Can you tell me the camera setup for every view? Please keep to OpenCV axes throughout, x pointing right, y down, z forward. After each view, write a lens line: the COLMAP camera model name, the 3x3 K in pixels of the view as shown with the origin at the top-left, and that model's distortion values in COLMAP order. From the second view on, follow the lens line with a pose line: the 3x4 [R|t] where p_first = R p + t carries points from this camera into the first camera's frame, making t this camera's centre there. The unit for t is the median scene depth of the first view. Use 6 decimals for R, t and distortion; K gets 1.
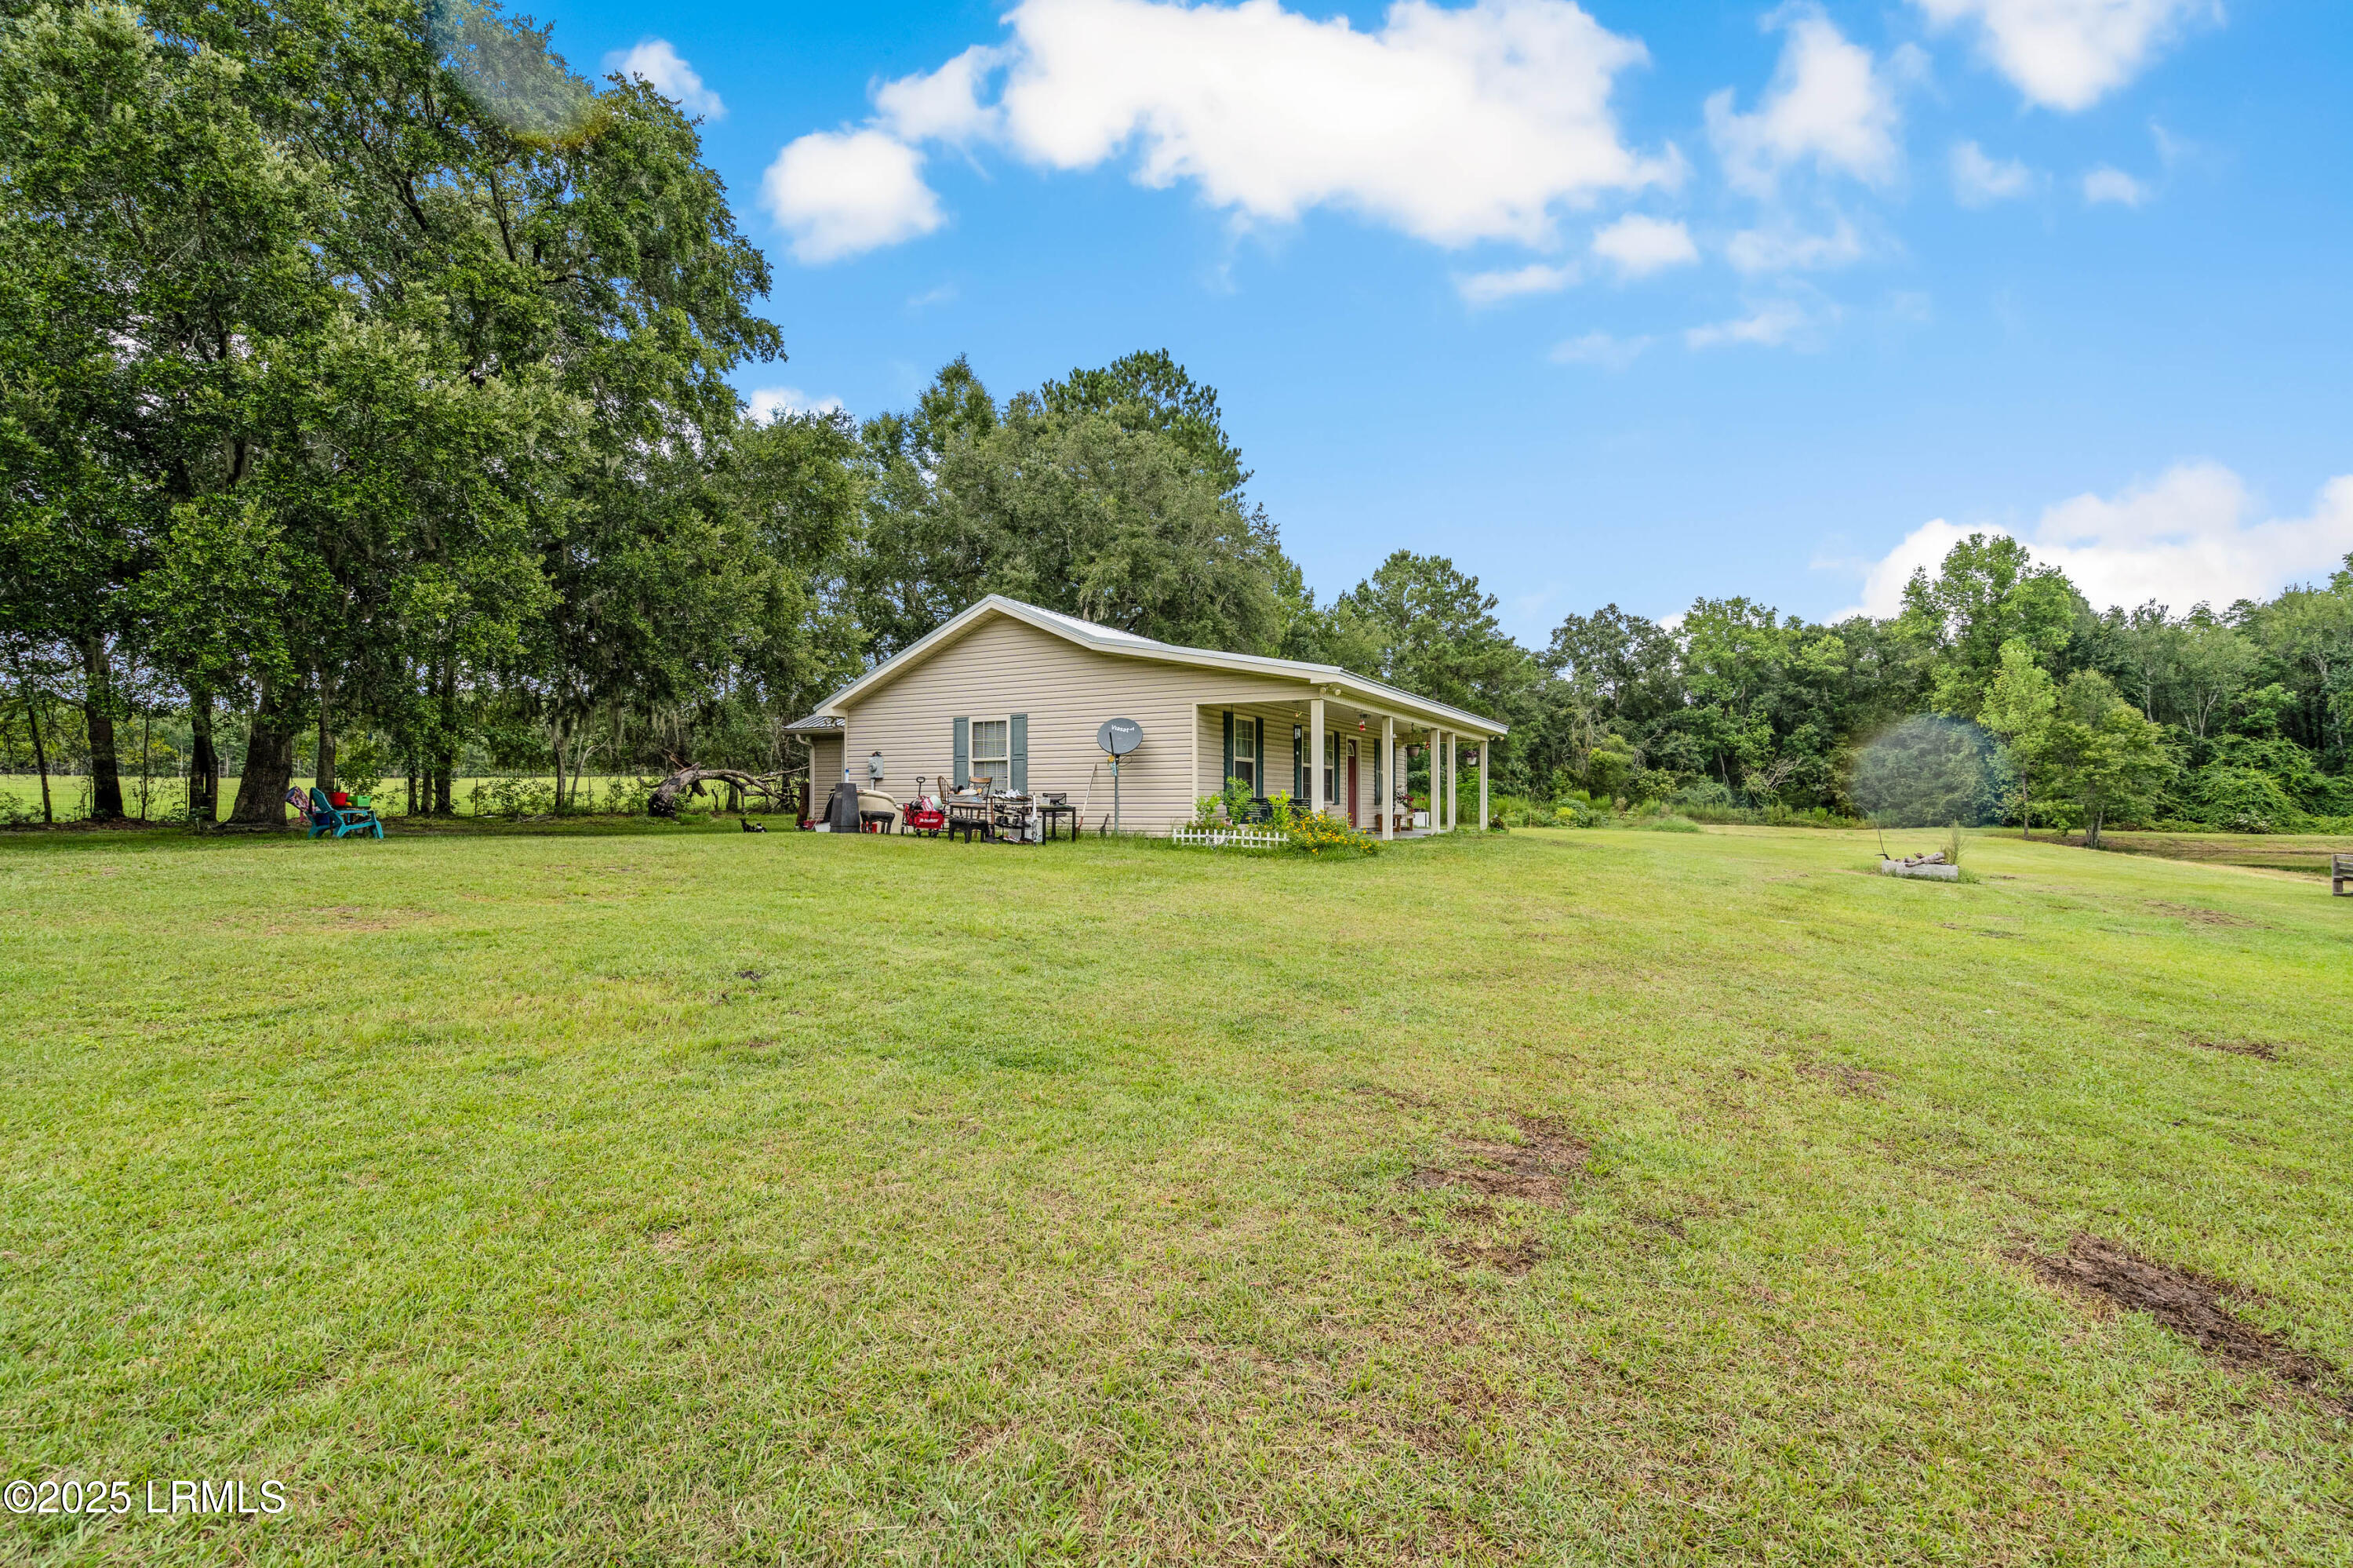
lens RADIAL K [[1059.6, 0, 1176.6], [0, 1059.6, 793.6], [0, 0, 1]] dist [-0.007735, 0.000952]
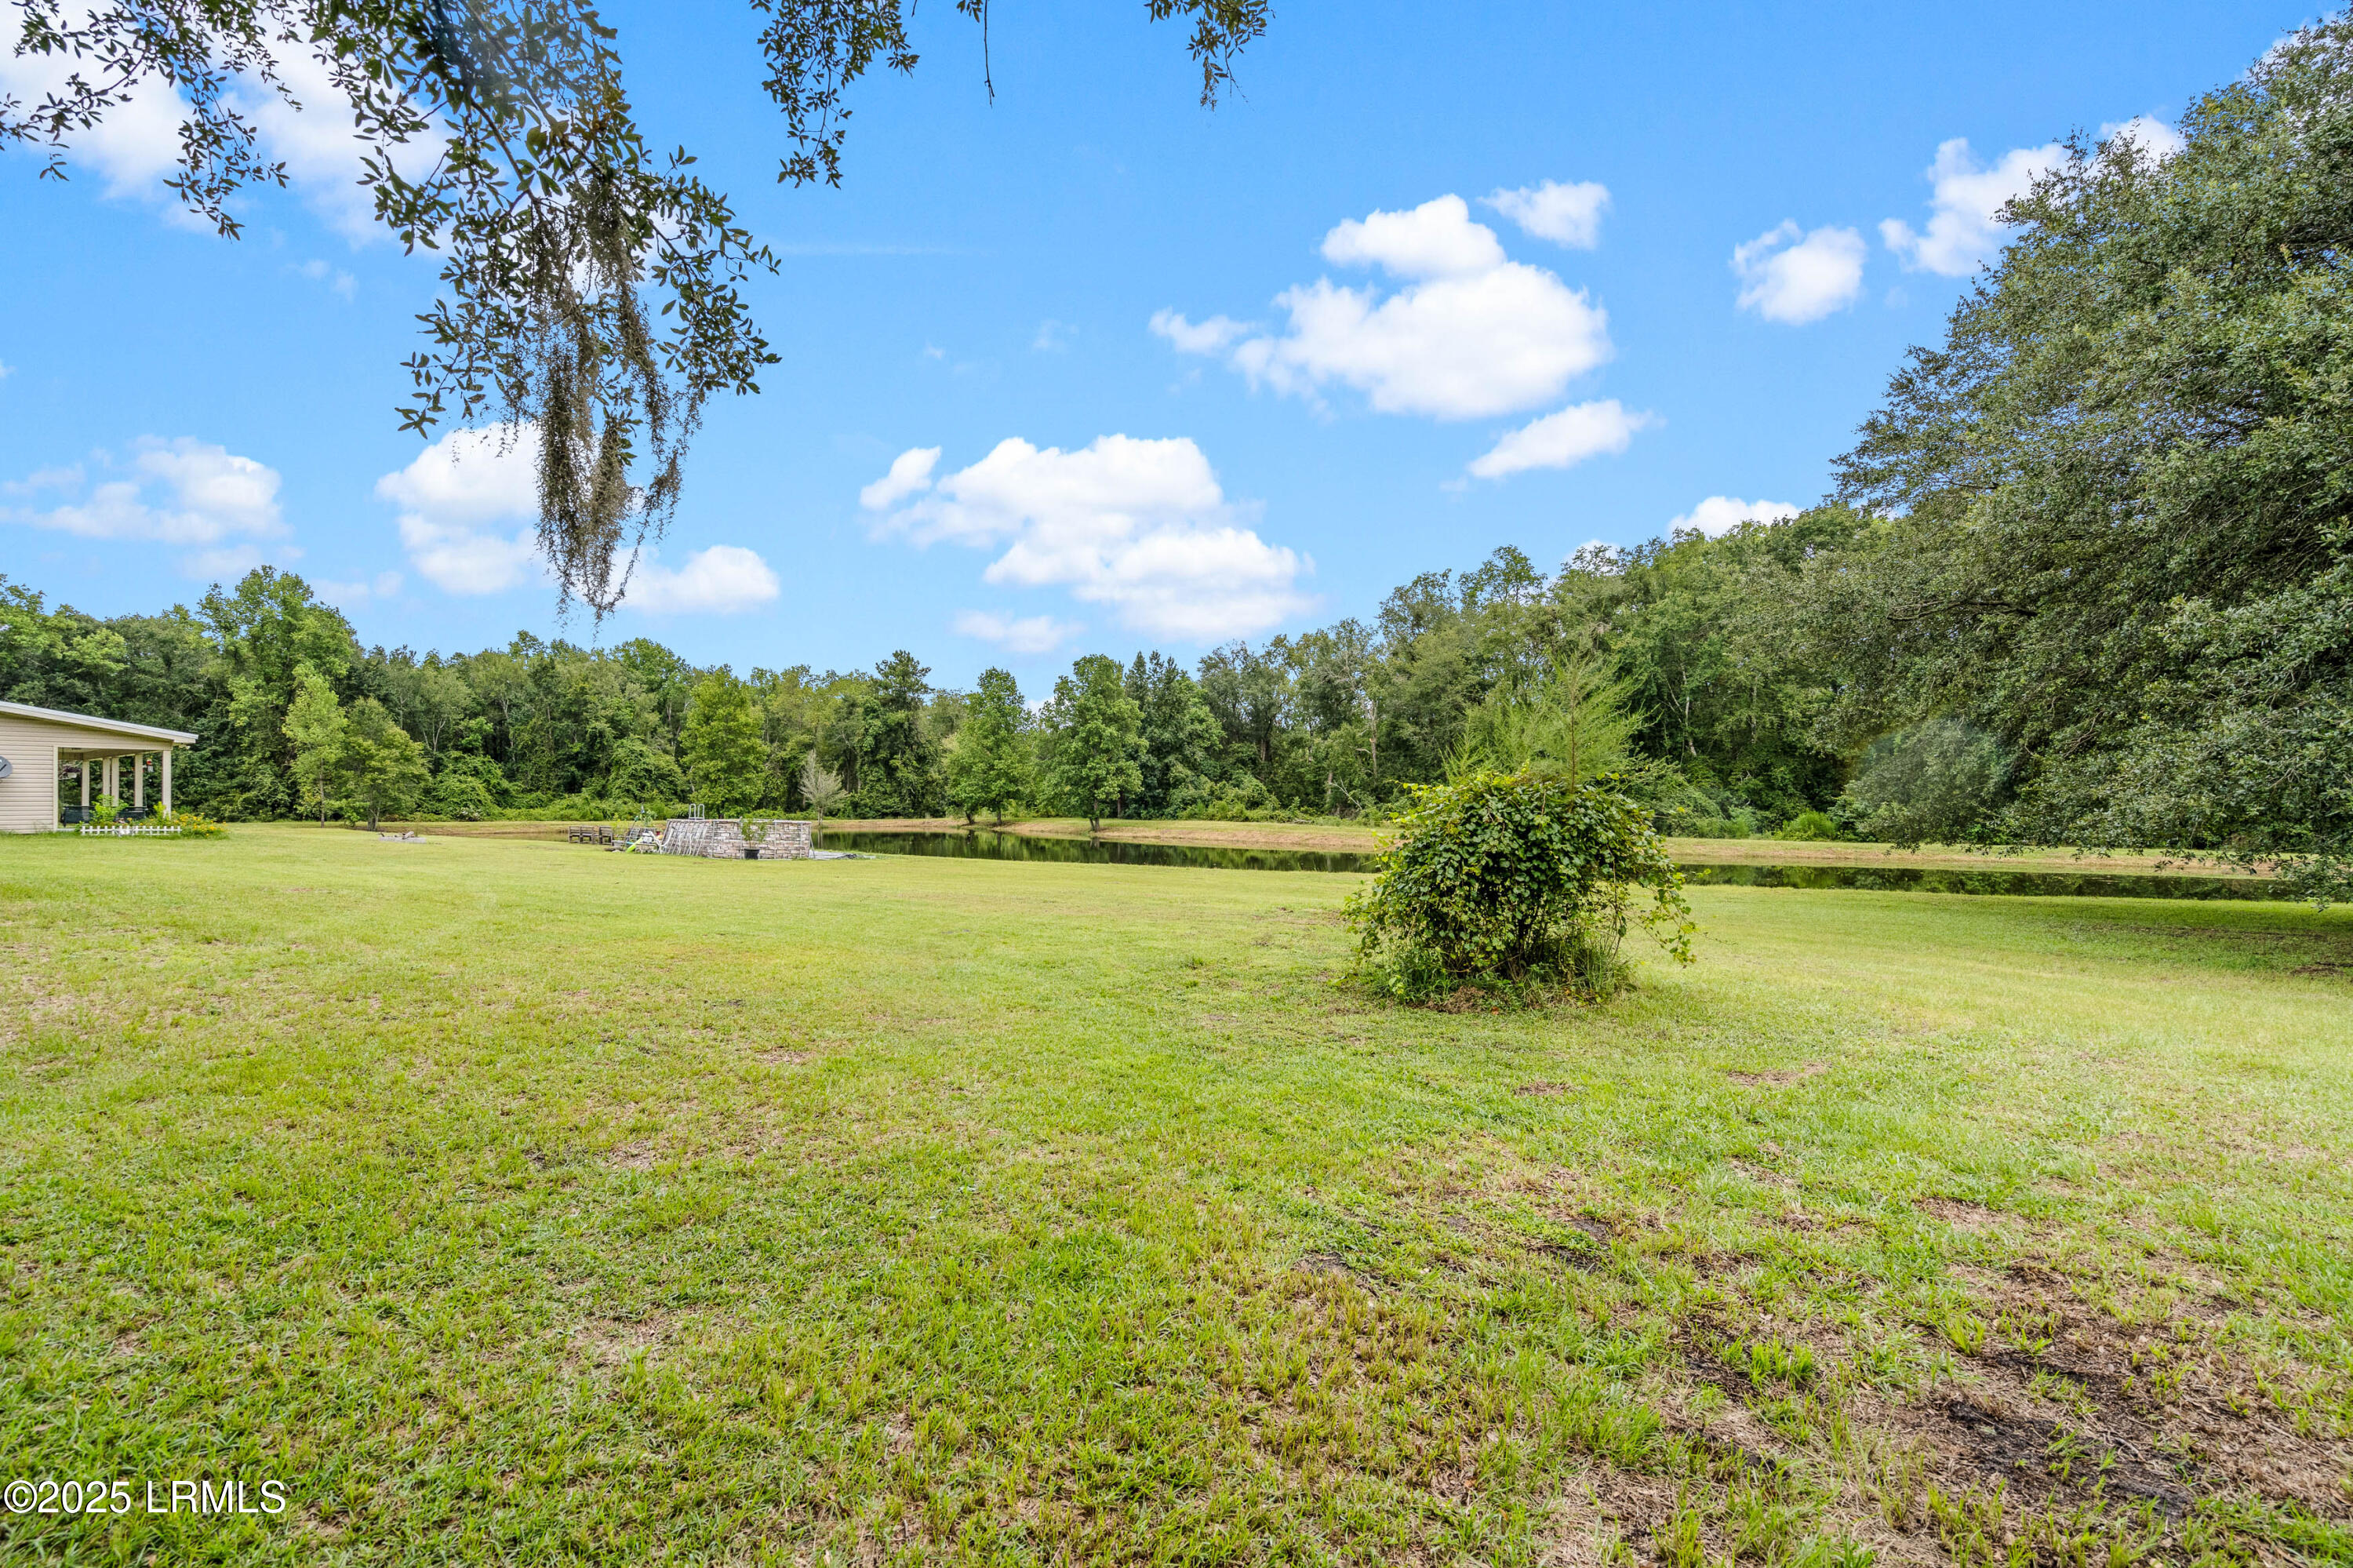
lens RADIAL K [[1059.6, 0, 1176.6], [0, 1059.6, 793.6], [0, 0, 1]] dist [-0.007735, 0.000952]
pose [[0.154558, 0.003613, 0.987977, -0.233246], [-0.008581, 0.999960, -0.002315, -0.004672], [-0.987946, -0.008121, 0.154583, -0.162564]]
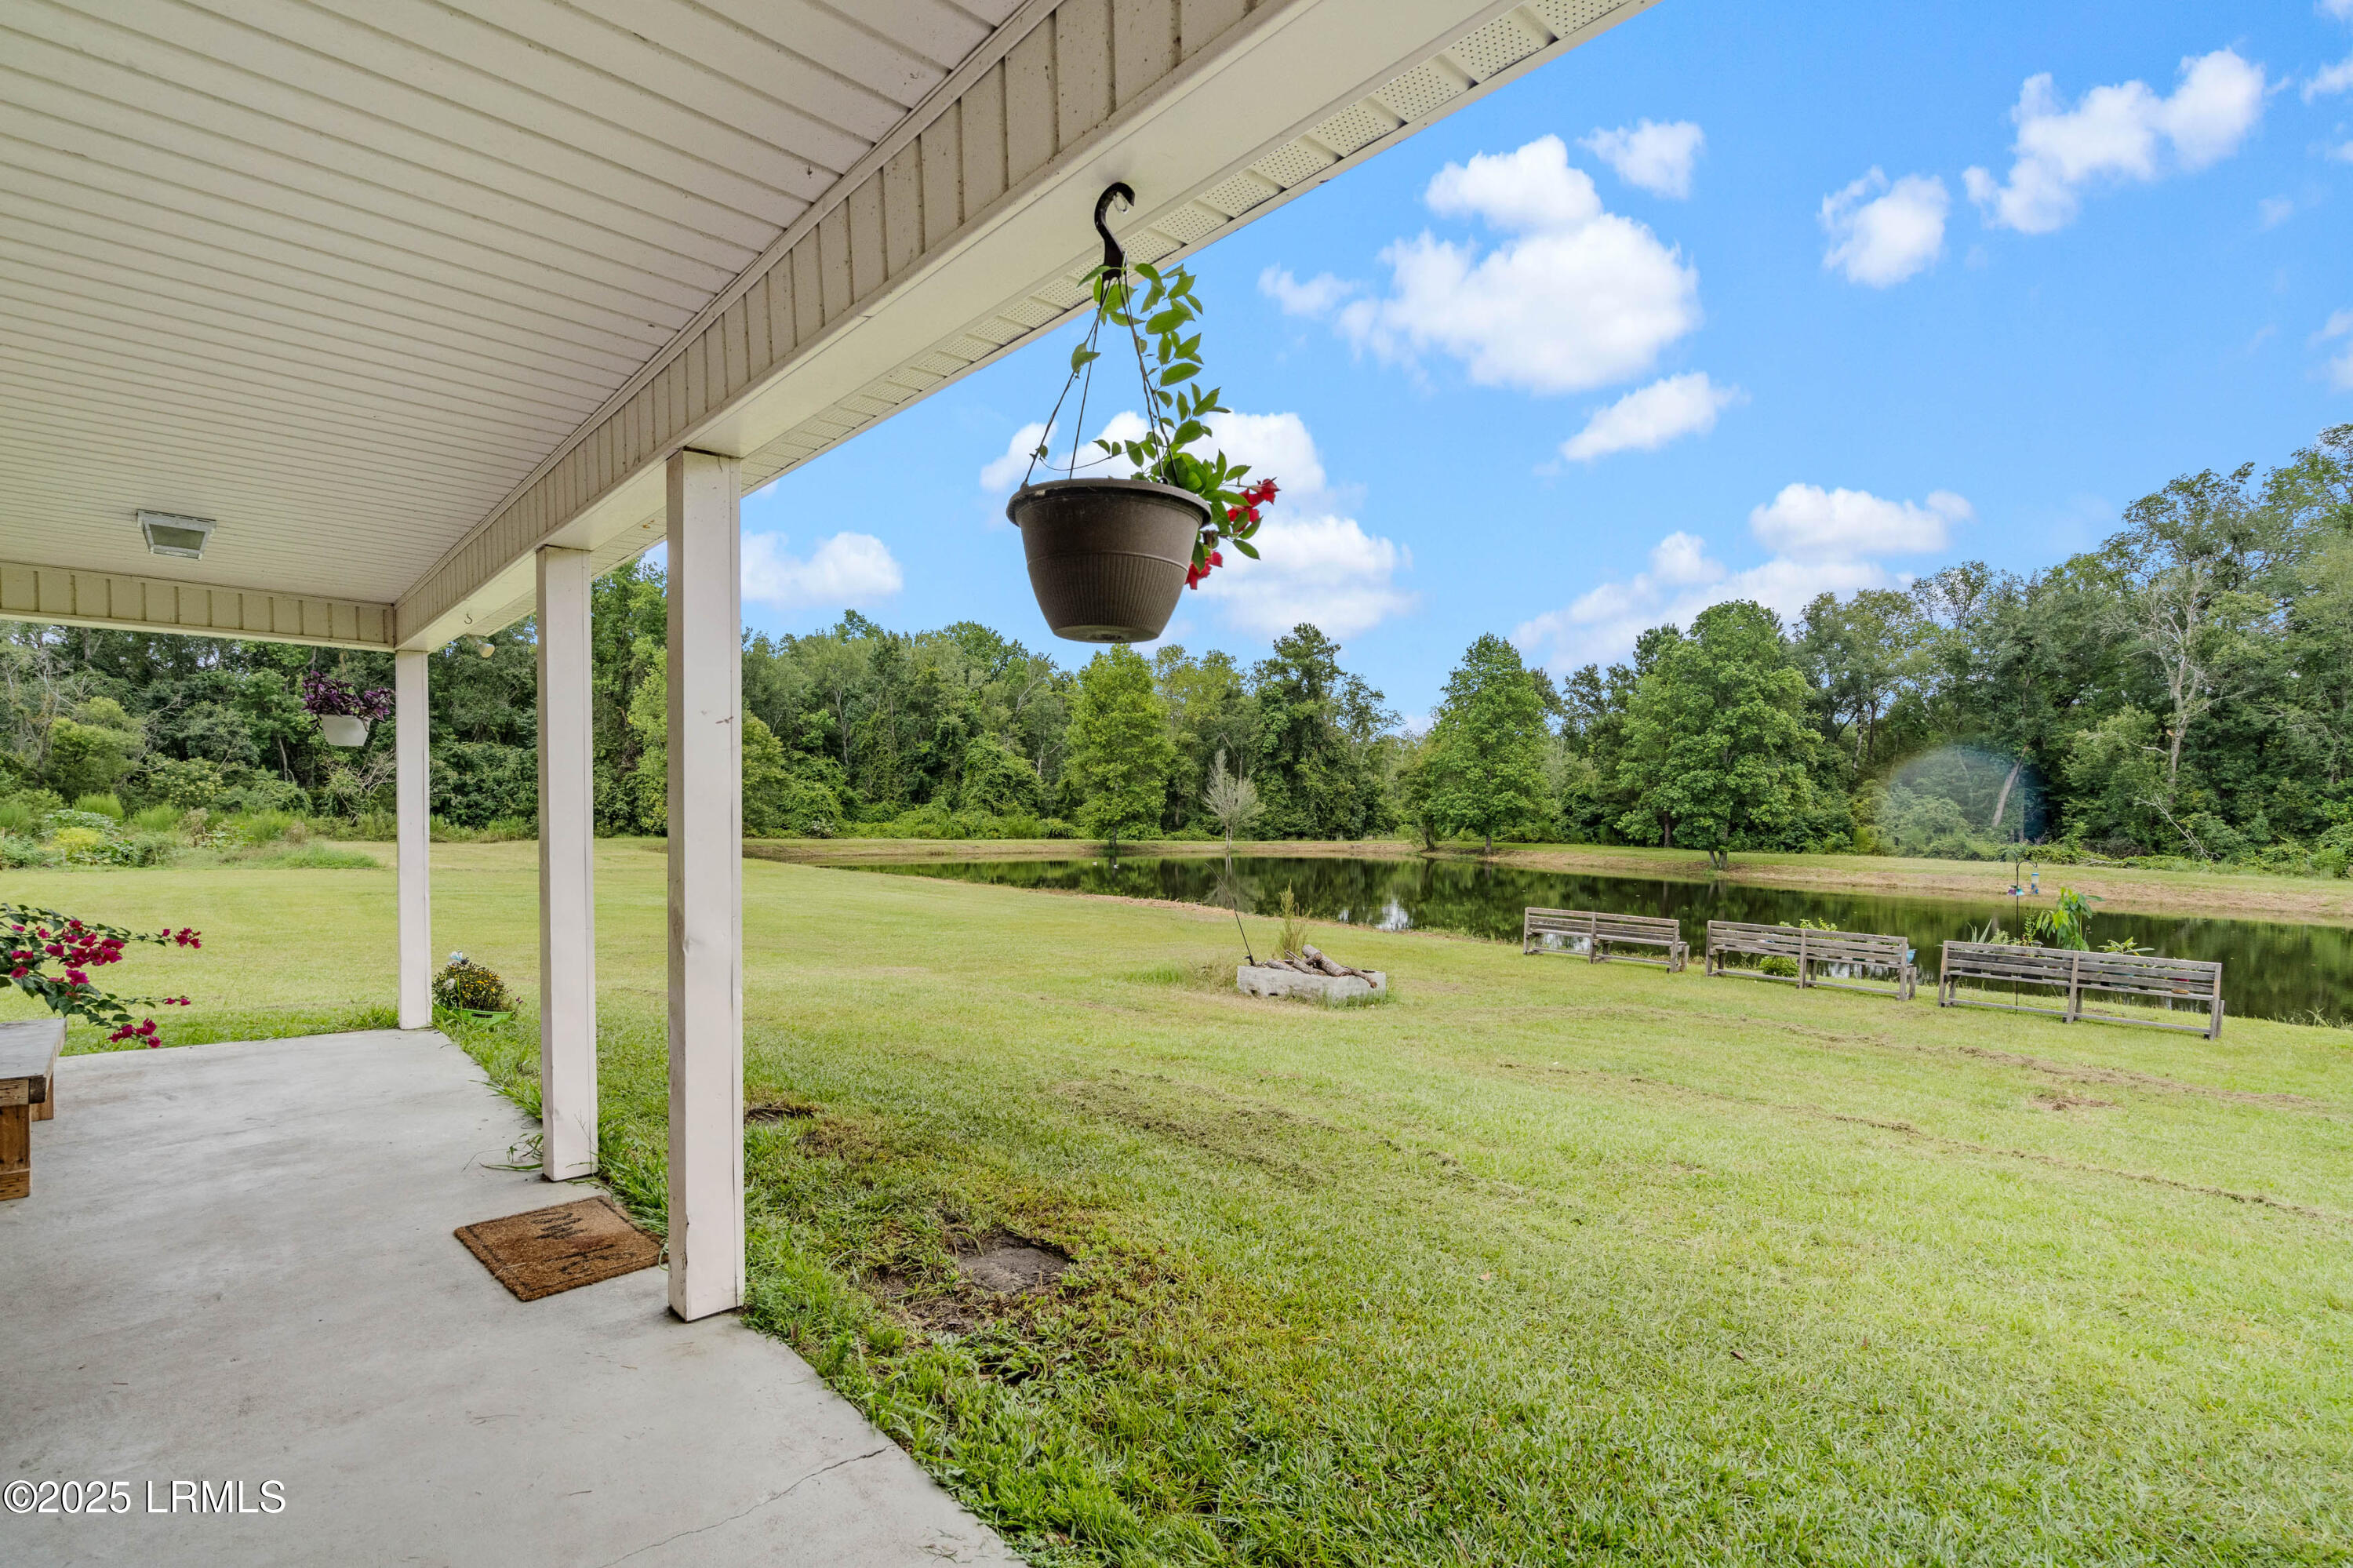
lens RADIAL K [[1087.3, 0, 1180.5], [0, 1087.3, 842.0], [0, 0, 1]] dist [-0.007615, -0.000006]
pose [[0.336347, -0.026642, 0.941361, 0.032166], [-0.018527, 0.999219, 0.034899, -0.006237], [-0.941556, -0.029179, 0.335591, 0.210395]]
